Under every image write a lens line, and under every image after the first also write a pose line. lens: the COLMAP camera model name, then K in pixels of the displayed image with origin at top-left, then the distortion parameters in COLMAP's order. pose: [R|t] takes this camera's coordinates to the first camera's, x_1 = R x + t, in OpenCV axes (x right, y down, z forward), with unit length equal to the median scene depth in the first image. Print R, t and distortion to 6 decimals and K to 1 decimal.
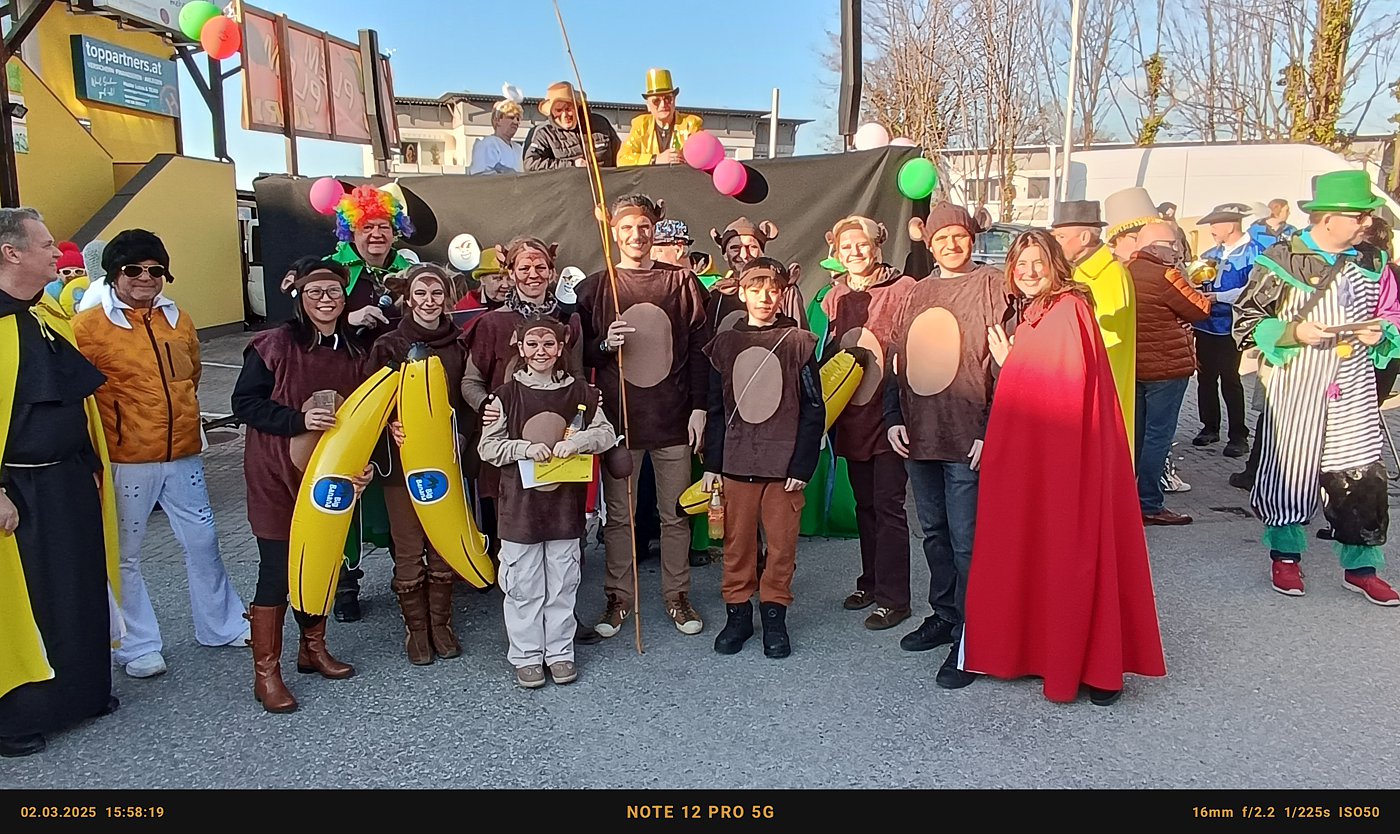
lens RADIAL K [[998.5, 0, 686.5], [0, 998.5, 410.2], [0, 0, 1]] dist [-0.000791, -0.001778]
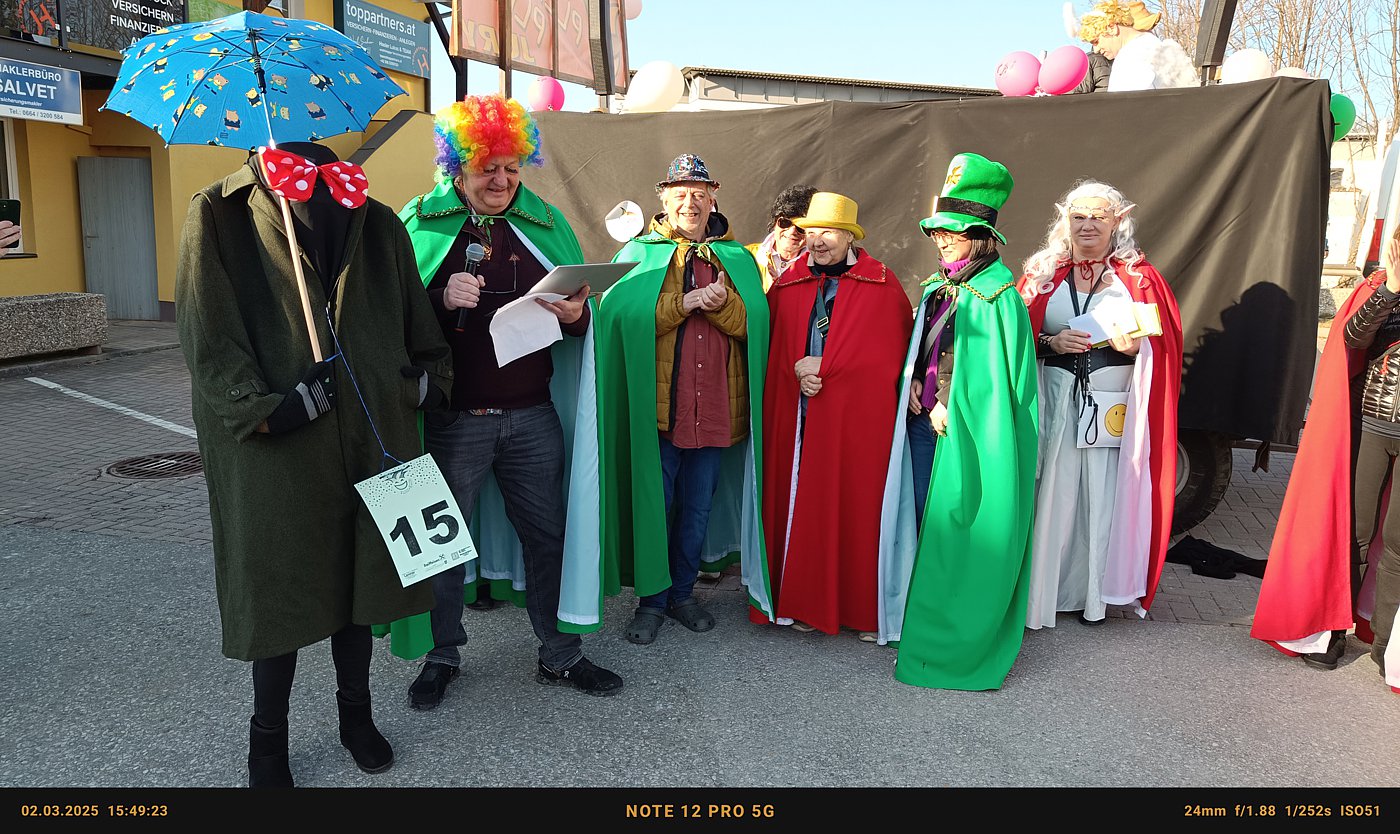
lens RADIAL K [[967.4, 0, 707.3], [0, 967.4, 404.8], [0, 0, 1]] dist [-0.006486, 0.008244]
pose [[0.979231, 0.074612, -0.188522, -0.016618], [-0.070744, 0.997124, 0.027169, -0.006557], [0.190007, -0.013268, 0.981693, 0.078403]]
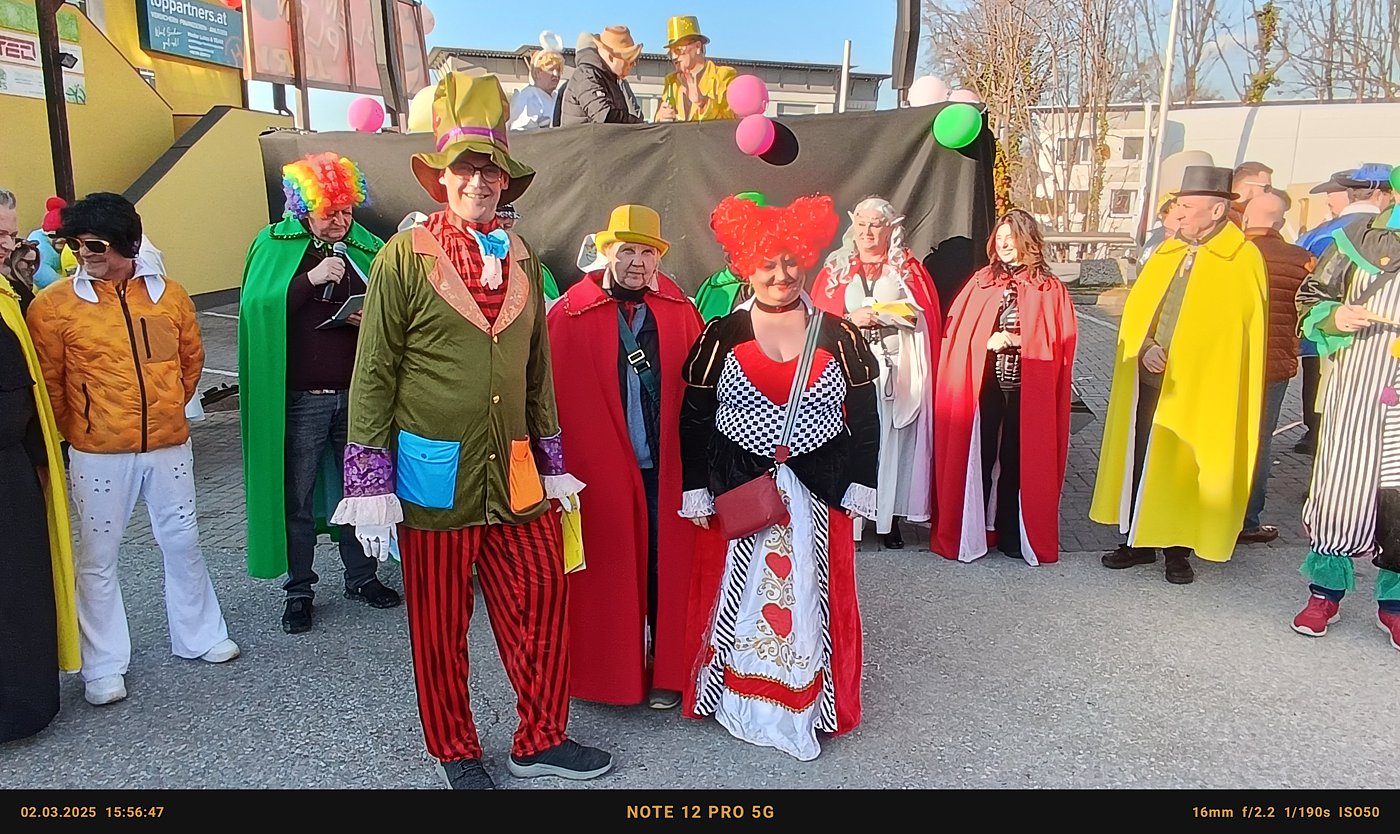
lens RADIAL K [[996.5, 0, 685.8], [0, 996.5, 408.6], [0, 0, 1]] dist [-0.007128, 0.008563]
pose [[0.996712, 0.029508, -0.075458, 0.015919], [-0.026382, 0.998765, 0.042097, -0.008963], [0.076607, -0.039968, 0.996260, 0.033948]]
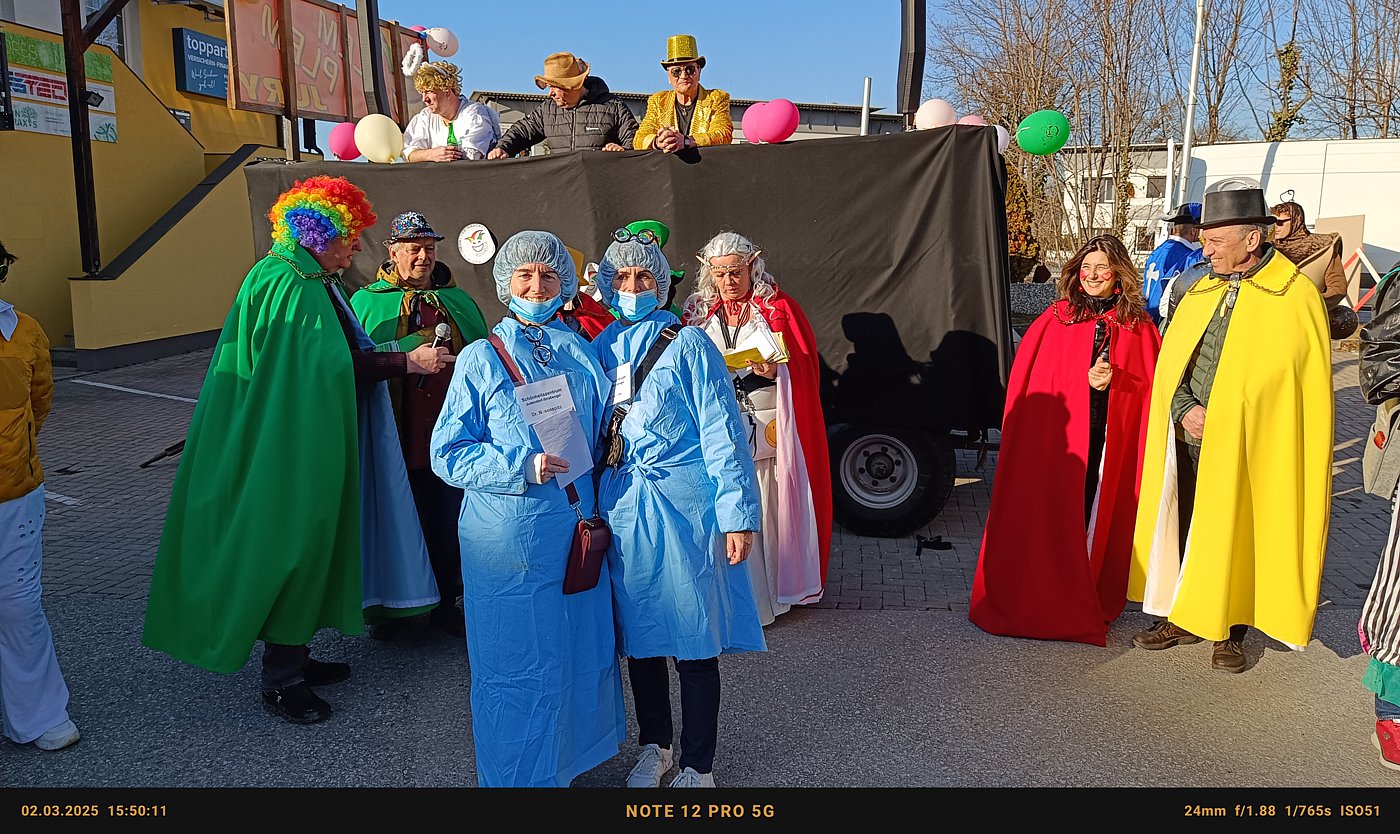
lens RADIAL K [[969.7, 0, 696.3], [0, 969.7, 393.6], [0, 0, 1]] dist [0.000478, -0.000225]
pose [[0.994396, 0.029008, -0.101657, 0.026363], [-0.029689, 0.999546, -0.005192, -0.011299], [0.101460, 0.008181, 0.994806, 0.061728]]
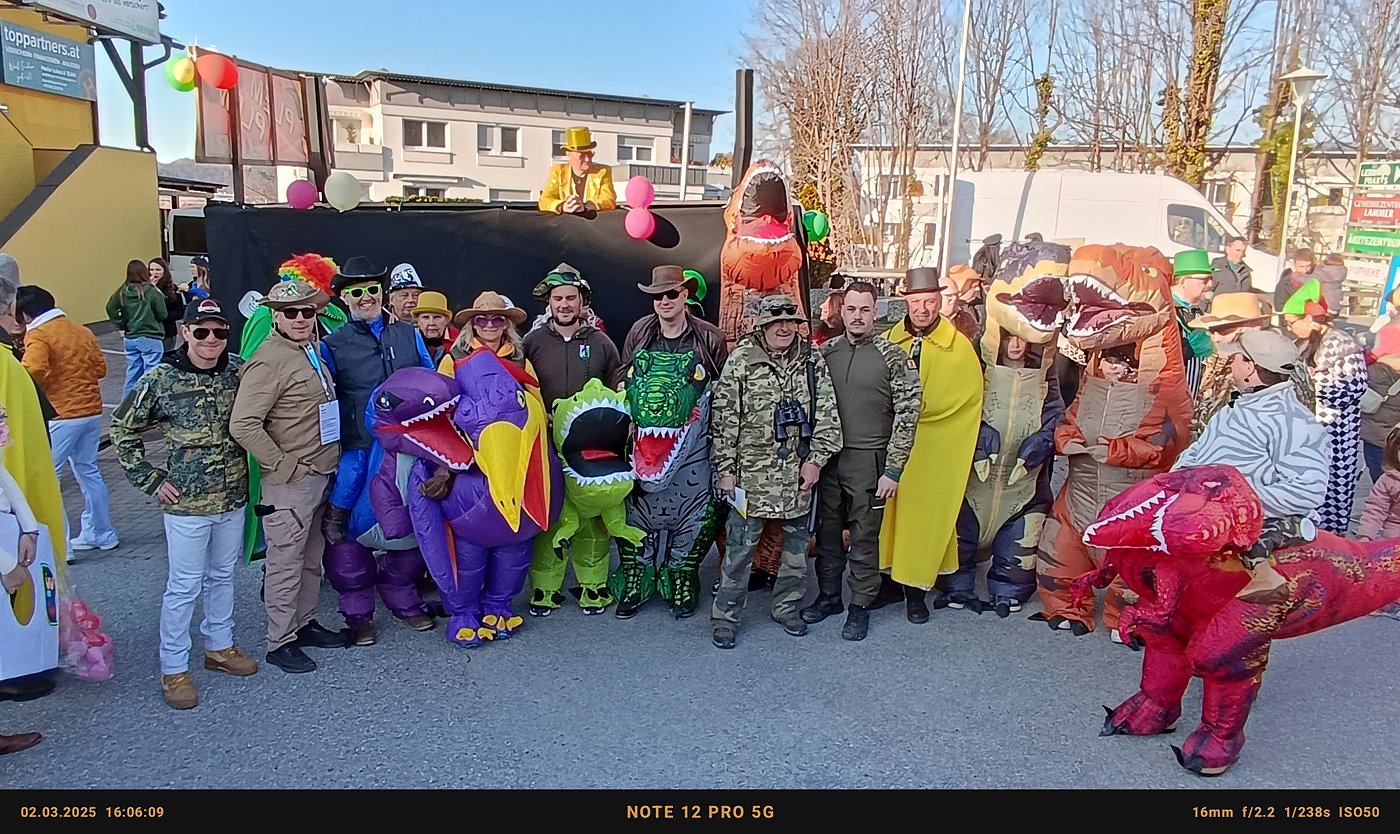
lens RADIAL K [[995.0, 0, 683.3], [0, 995.0, 412.9], [0, 0, 1]] dist [-0.001976, -0.006112]
pose [[0.996487, 0.016562, 0.082088, 0.002342], [-0.018444, 0.999583, 0.022226, -0.014427], [-0.081686, -0.023662, 0.996377, -0.052096]]
